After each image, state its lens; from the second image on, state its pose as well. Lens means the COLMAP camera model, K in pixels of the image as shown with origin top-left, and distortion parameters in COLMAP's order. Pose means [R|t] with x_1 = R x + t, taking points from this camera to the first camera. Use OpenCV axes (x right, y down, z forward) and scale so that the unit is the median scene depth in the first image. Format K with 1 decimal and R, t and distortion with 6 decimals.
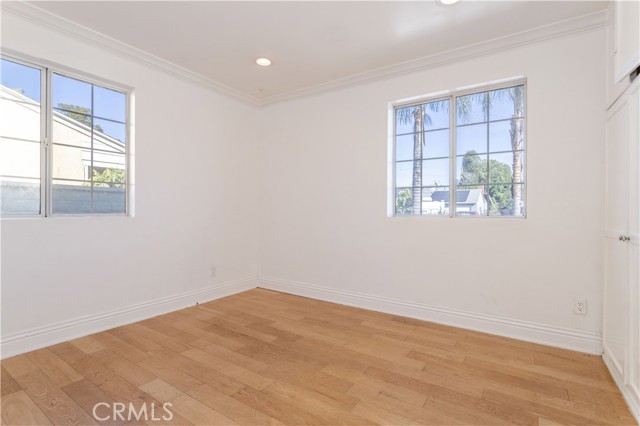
lens RADIAL K [[311.4, 0, 322.8], [0, 311.4, 212.3], [0, 0, 1]] dist [-0.011158, 0.002808]
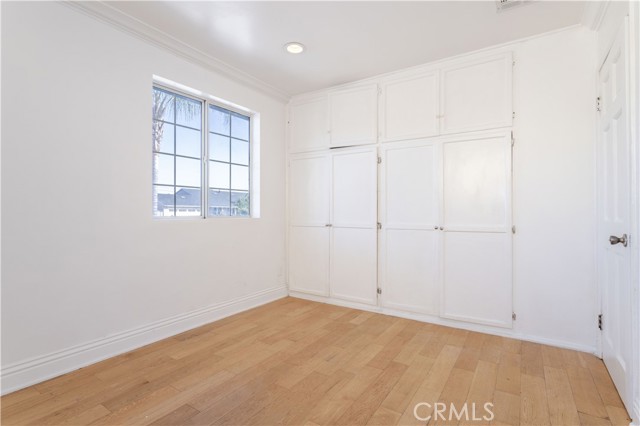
lens RADIAL K [[311.4, 0, 323.0], [0, 311.4, 212.1], [0, 0, 1]] dist [-0.011158, 0.002808]
pose [[-0.010351, -0.009000, 0.999906, -0.759009], [0.005189, 0.999946, 0.009054, -0.013301], [-0.999933, 0.005283, -0.010303, 0.751702]]
